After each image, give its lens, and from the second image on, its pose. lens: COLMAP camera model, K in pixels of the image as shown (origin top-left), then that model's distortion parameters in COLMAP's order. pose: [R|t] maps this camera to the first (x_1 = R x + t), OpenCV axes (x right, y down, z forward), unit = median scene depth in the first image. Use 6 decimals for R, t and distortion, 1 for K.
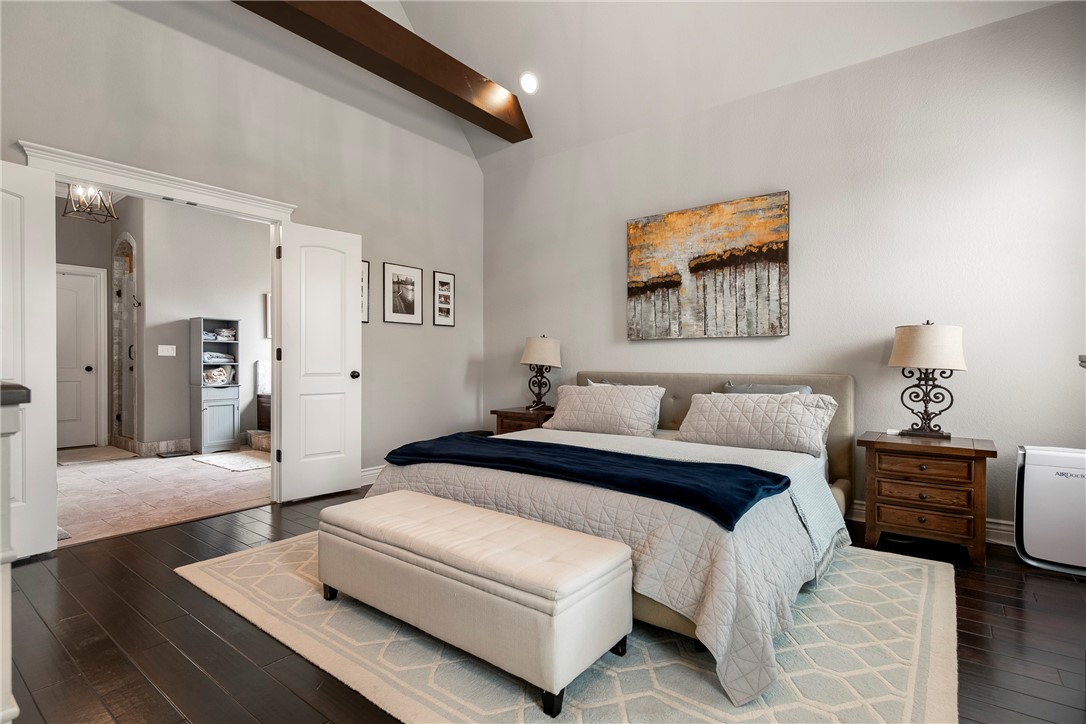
lens RADIAL K [[542.6, 0, 538.8], [0, 542.6, 365.0], [0, 0, 1]] dist [-0.003501, -0.000444]
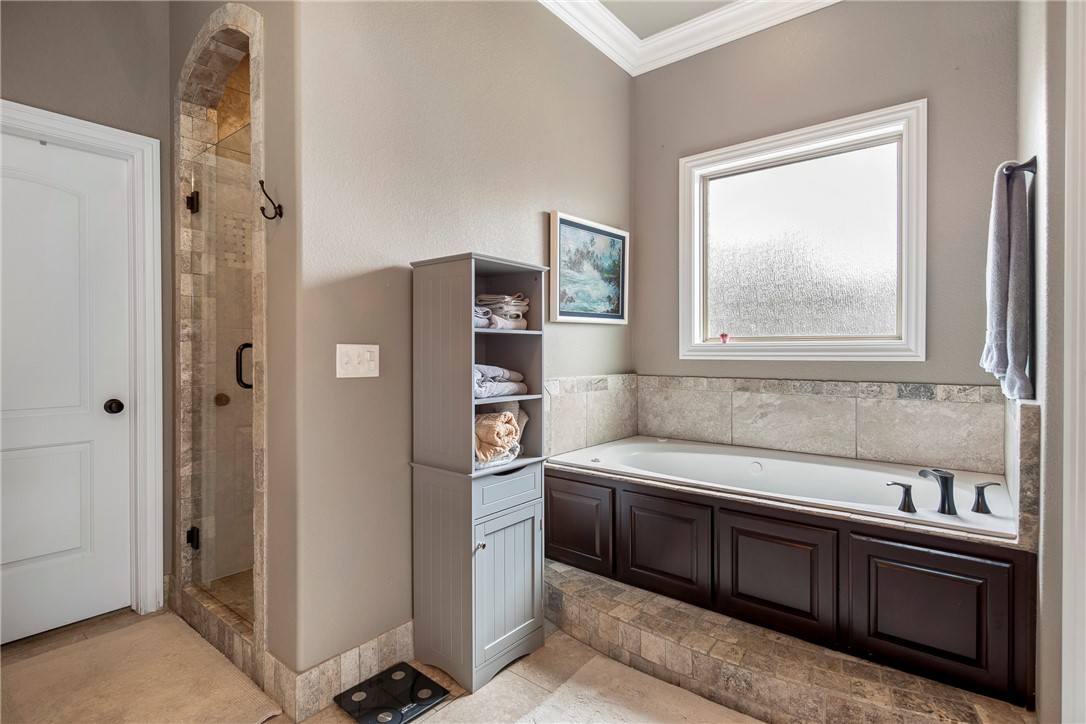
lens RADIAL K [[542.6, 0, 547.1], [0, 542.6, 355.5], [0, 0, 1]] dist [-0.003501, -0.000444]
pose [[0.999867, -0.001259, -0.016268, -0.545789], [0.001294, 0.999997, 0.002105, -0.029138], [0.016265, -0.002125, 0.999865, 0.654990]]
